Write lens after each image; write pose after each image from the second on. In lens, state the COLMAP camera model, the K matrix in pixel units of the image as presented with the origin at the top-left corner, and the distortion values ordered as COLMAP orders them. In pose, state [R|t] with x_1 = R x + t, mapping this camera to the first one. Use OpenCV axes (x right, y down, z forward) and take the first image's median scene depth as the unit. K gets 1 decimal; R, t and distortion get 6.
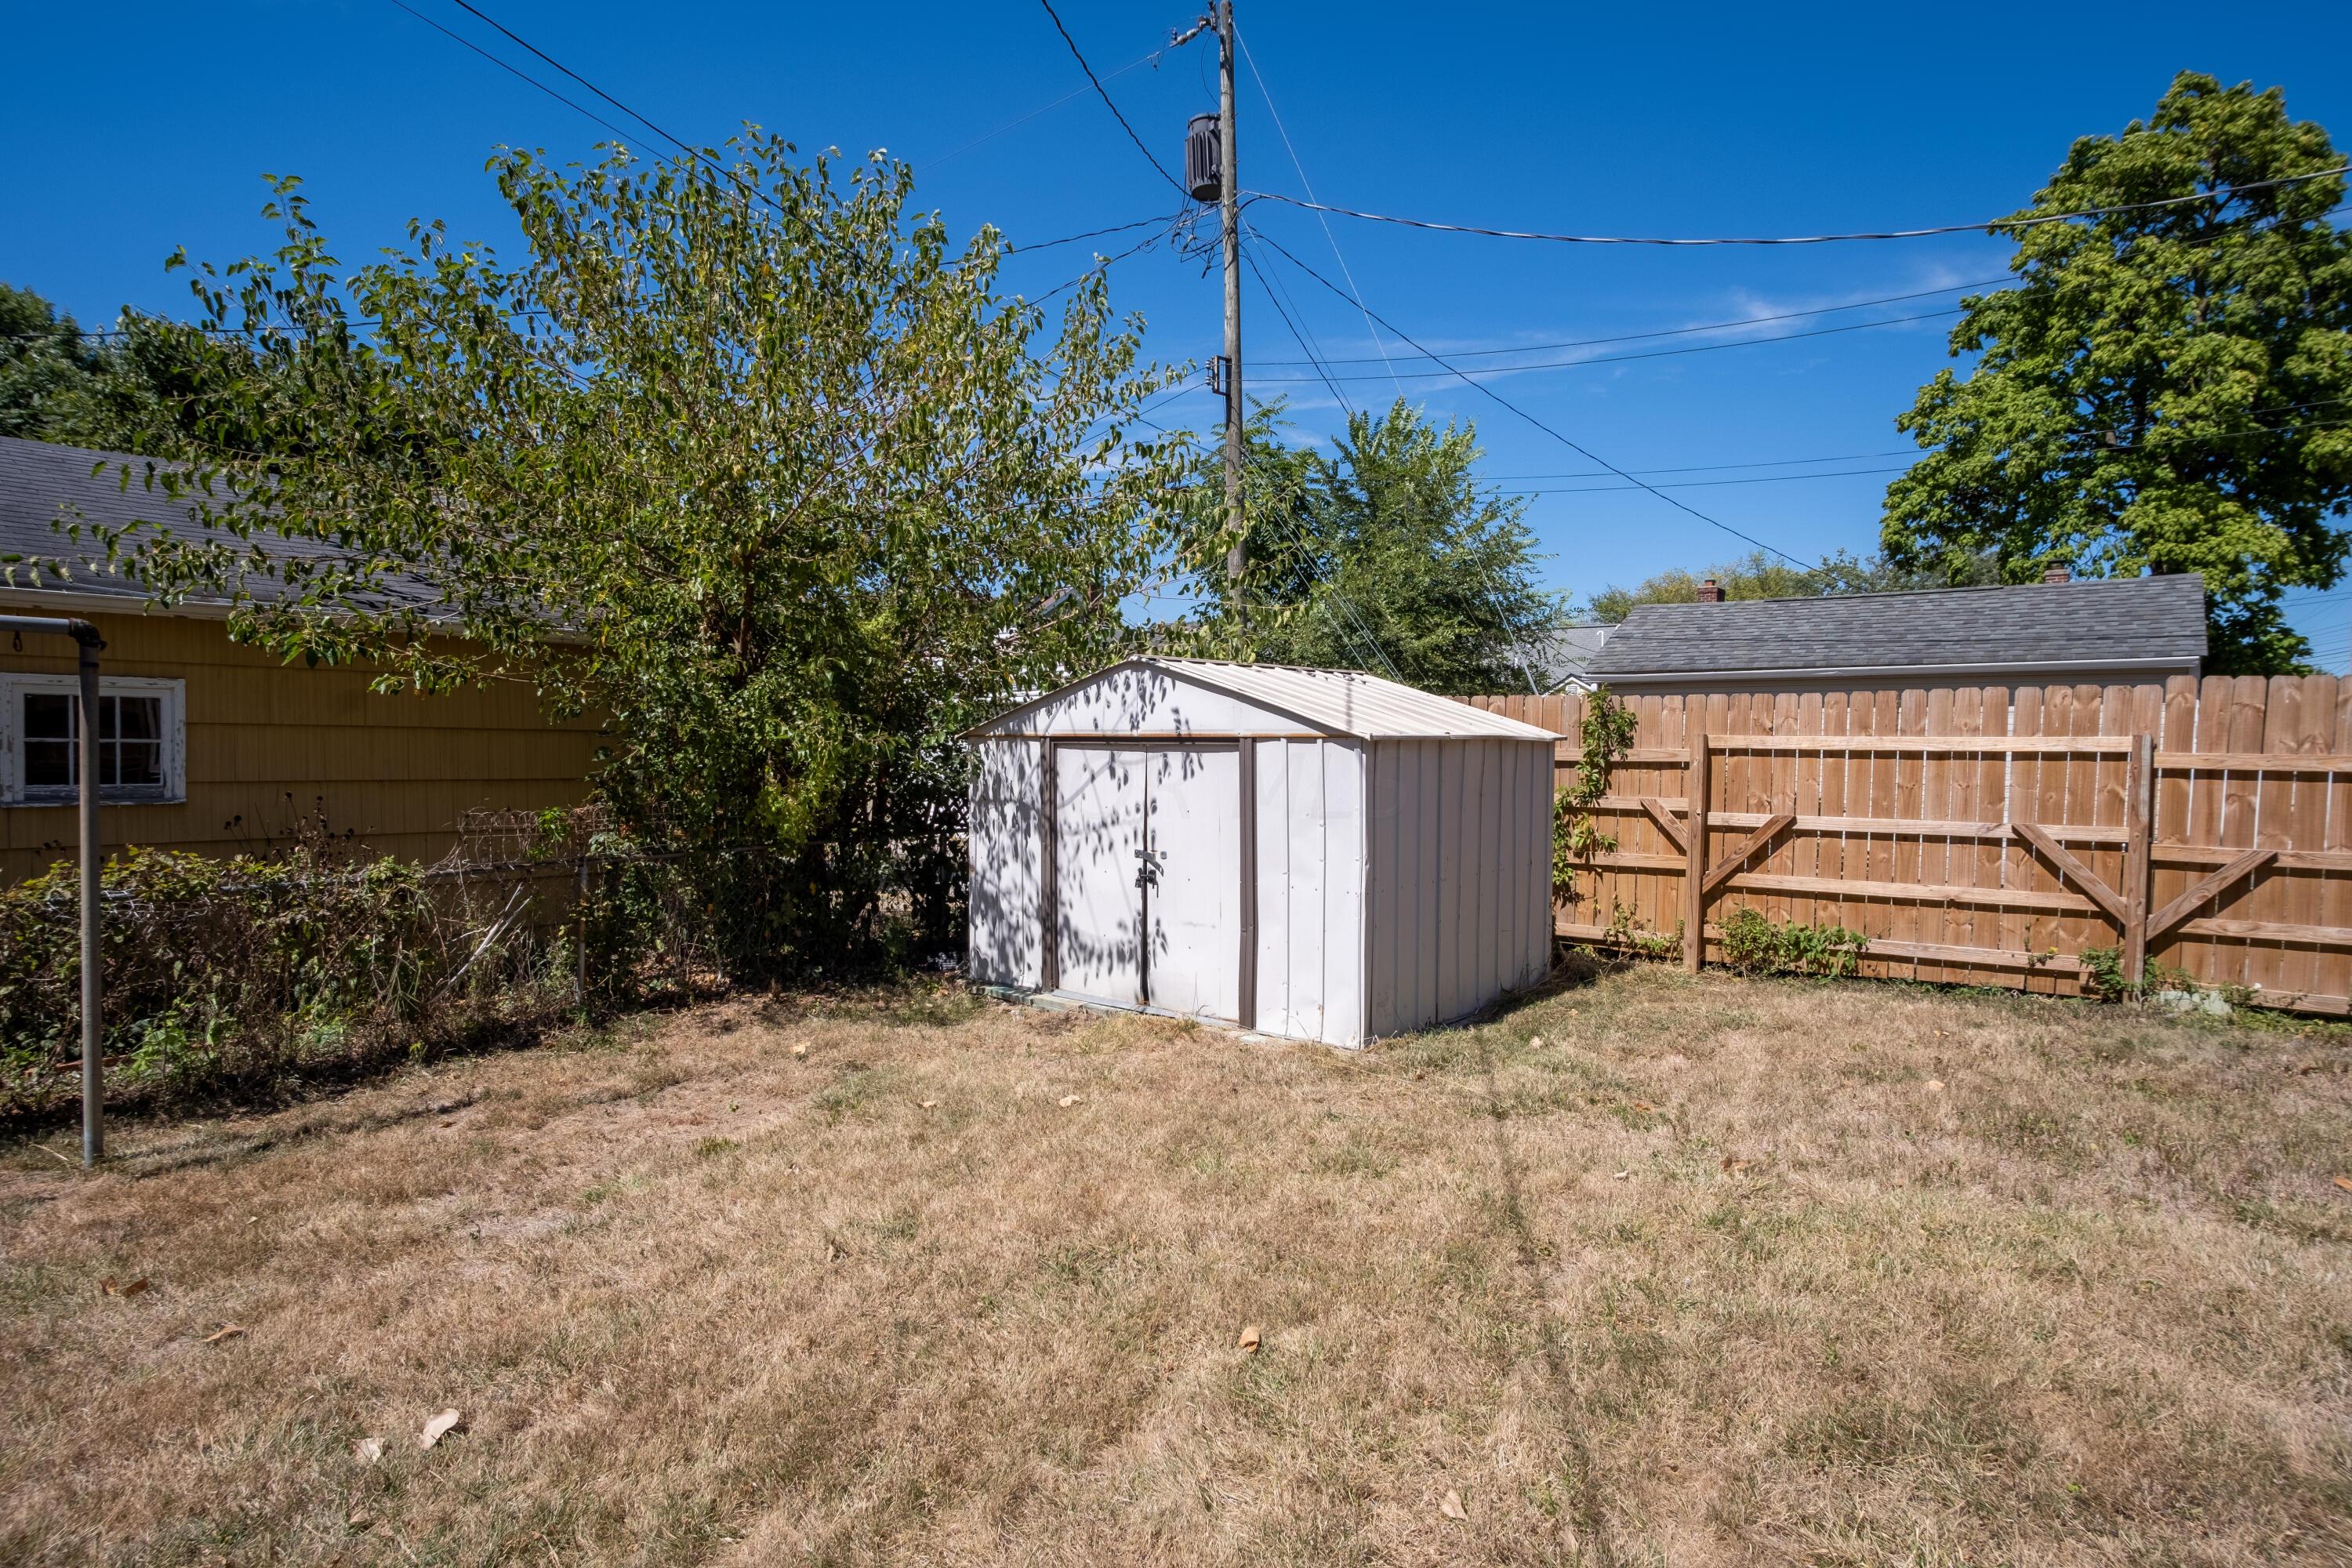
lens RADIAL K [[1254.0, 0, 1176.0], [0, 1254.0, 784.0], [0, 0, 1]] dist [-0.000823, -0.000219]
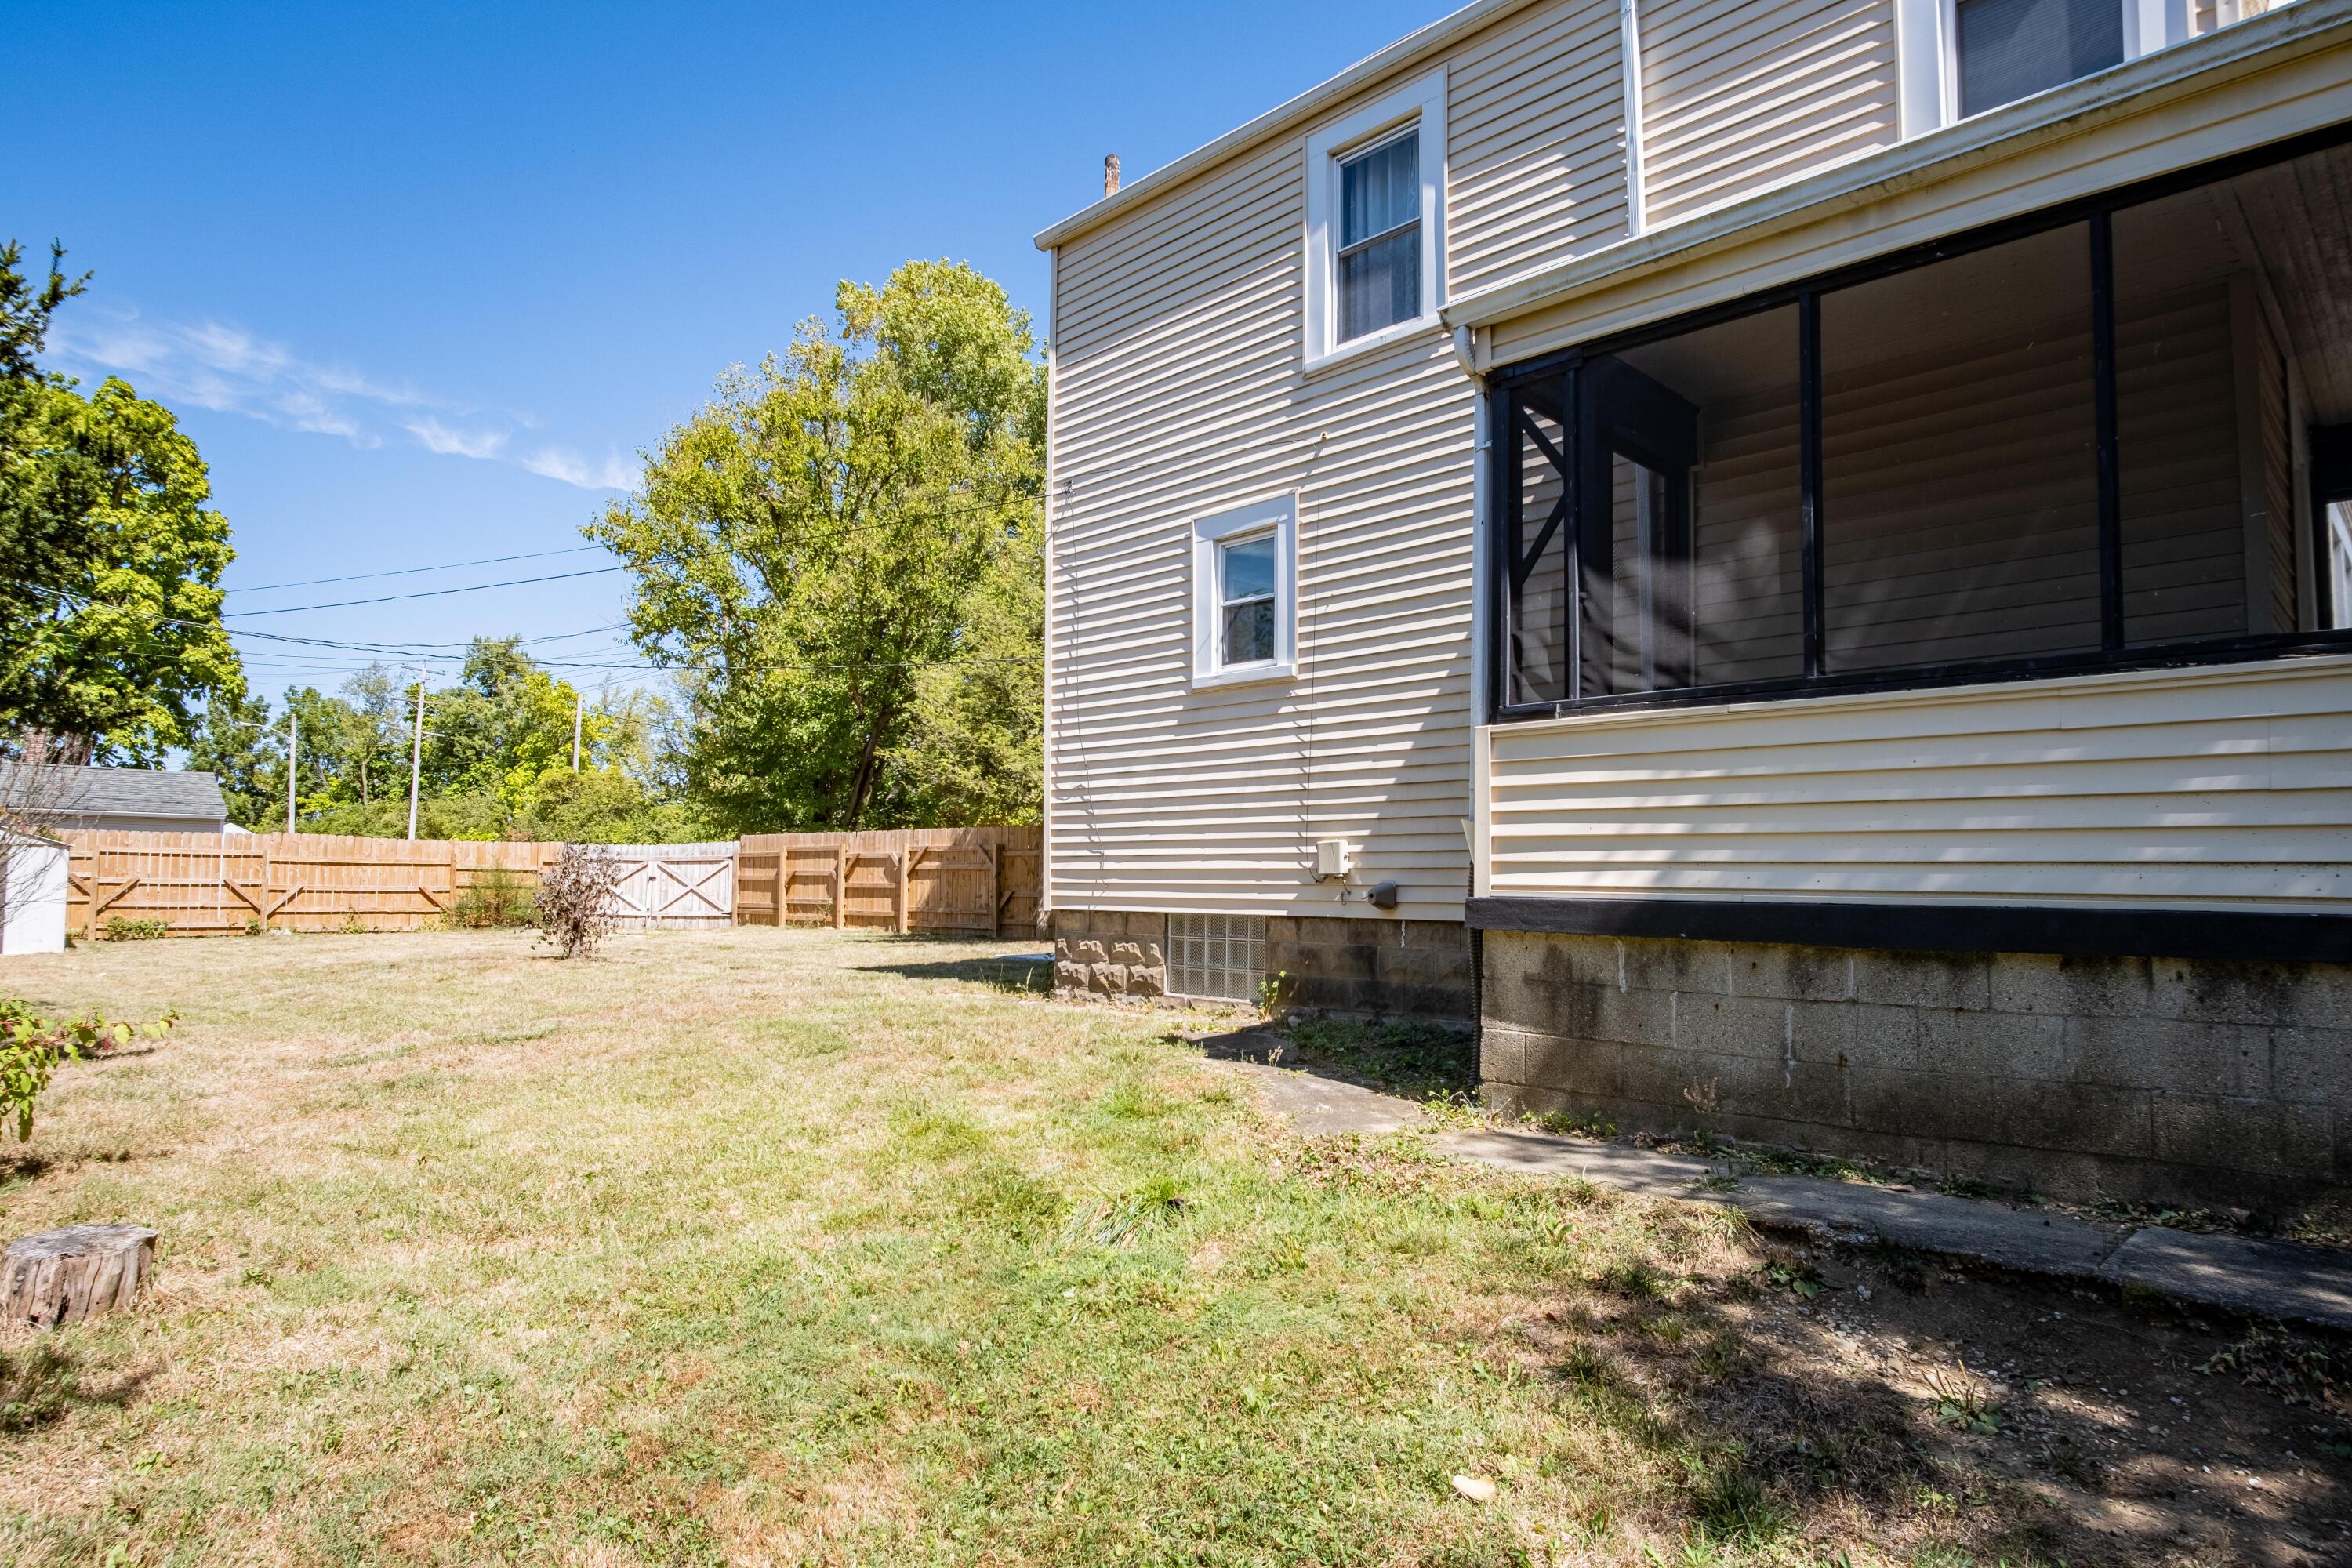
lens RADIAL K [[1332.5, 0, 1176.0], [0, 1332.5, 784.0], [0, 0, 1]] dist [0.000732, 0.000704]
pose [[0.129270, 0.068944, 0.989210, -2.049219], [0.010559, 0.997428, -0.070896, 0.051482], [-0.991553, 0.019609, 0.128209, -1.544584]]
